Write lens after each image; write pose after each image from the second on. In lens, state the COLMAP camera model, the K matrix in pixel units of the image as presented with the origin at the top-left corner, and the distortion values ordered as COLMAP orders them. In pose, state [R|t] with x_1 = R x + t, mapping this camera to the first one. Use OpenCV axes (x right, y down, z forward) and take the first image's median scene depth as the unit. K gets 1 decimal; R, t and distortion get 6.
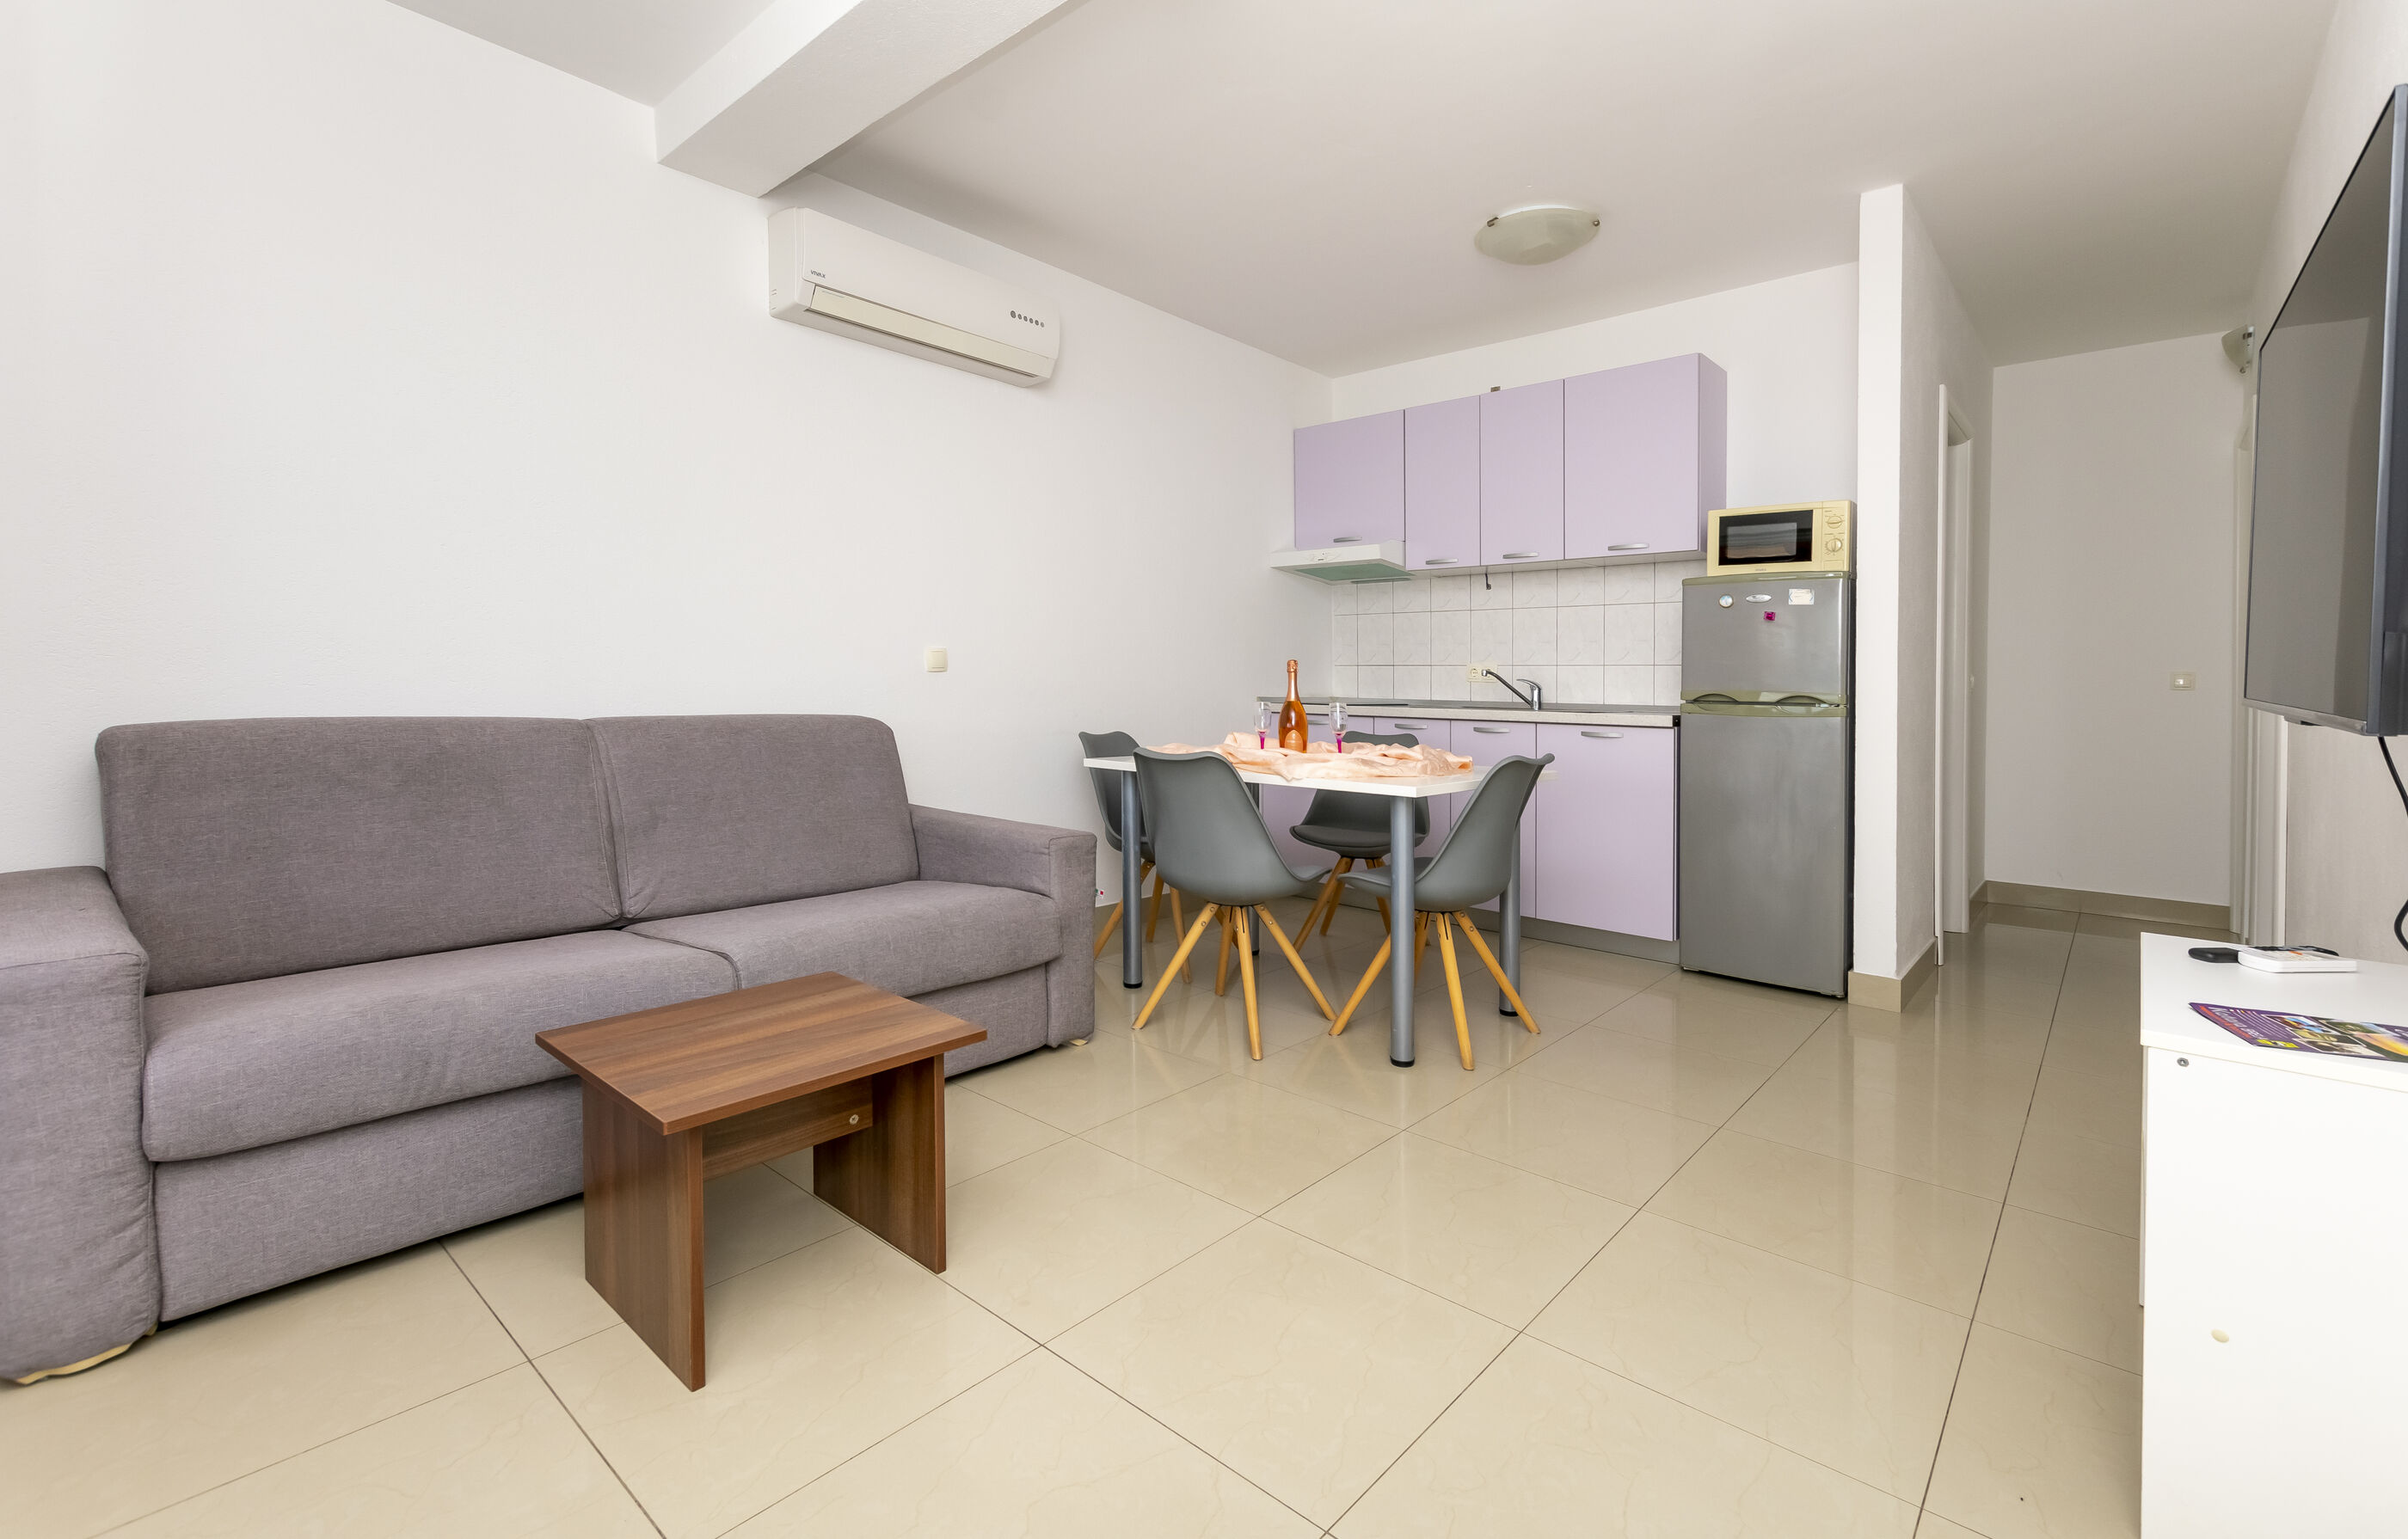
lens RADIAL K [[1062.7, 0, 1198.2], [0, 1062.7, 697.5], [0, 0, 1]] dist [-0.000590, -0.000023]
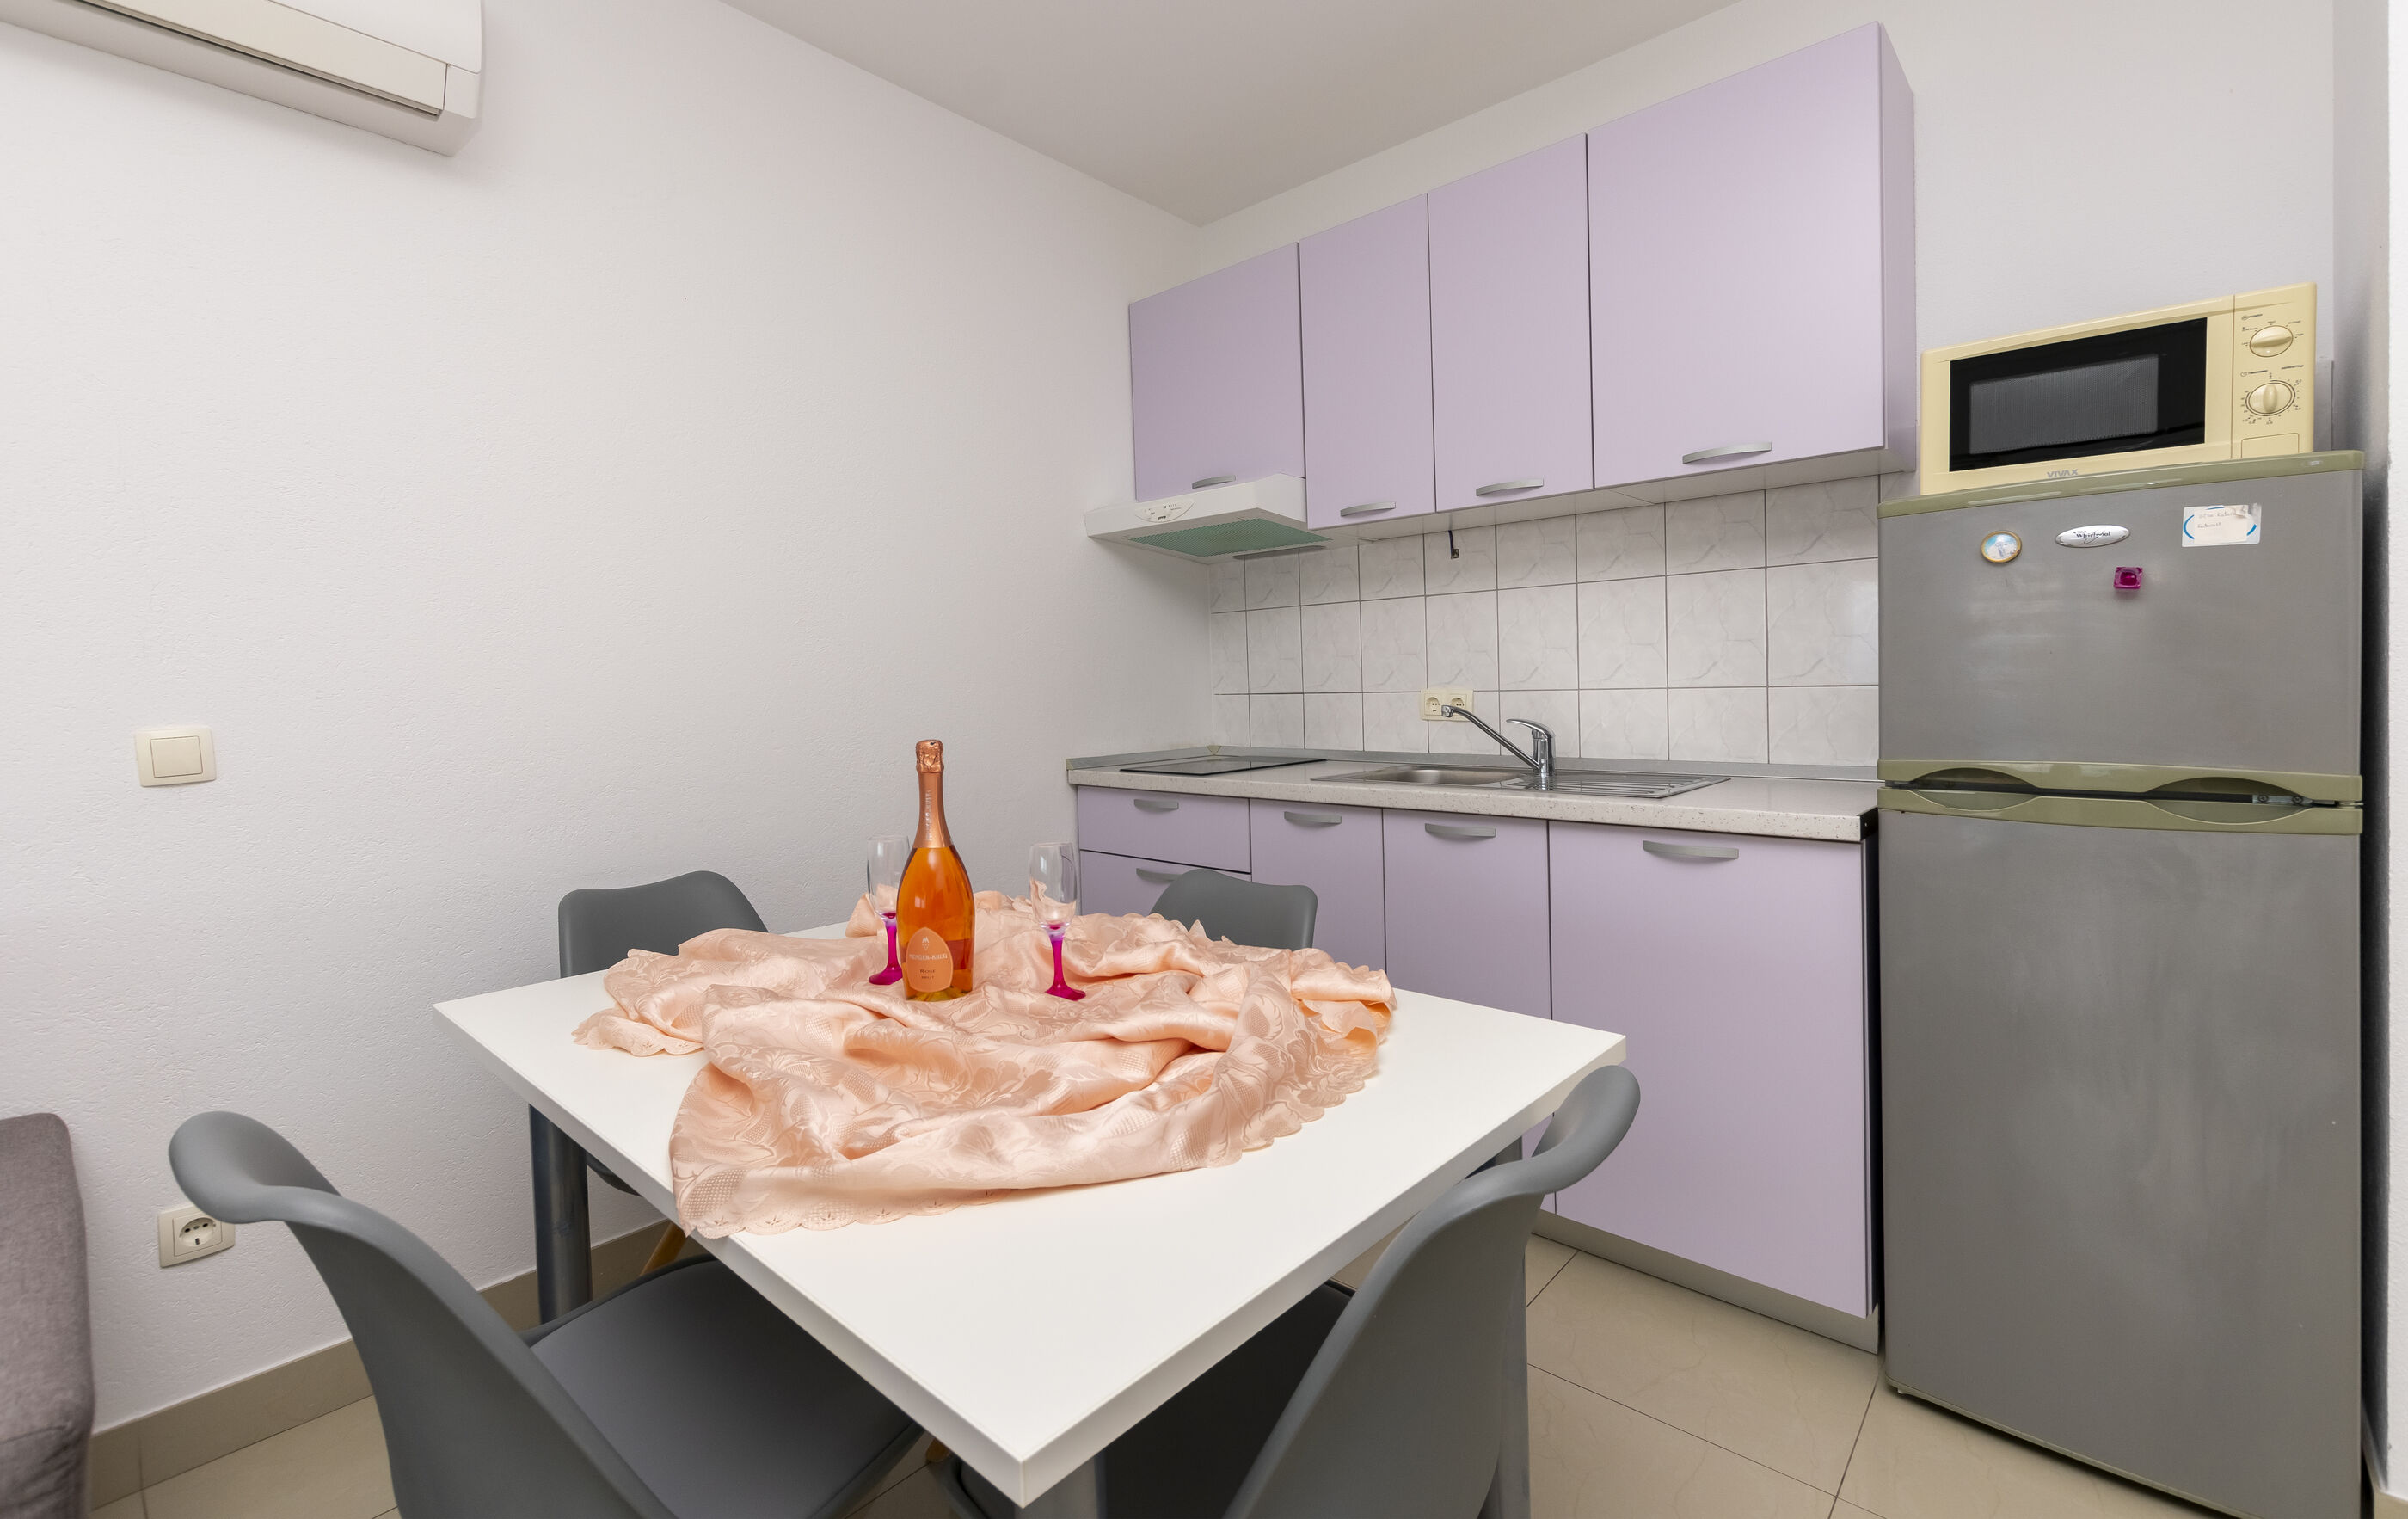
lens RADIAL K [[1045.8, 0, 1204.0], [0, 1045.8, 759.5], [0, 0, 1]] dist [0.001112, 0.000231]
pose [[0.999323, -0.036671, 0.002902, 0.164853], [0.036443, 0.997661, 0.057829, -0.038890], [-0.005016, -0.057684, 0.998322, 0.537996]]
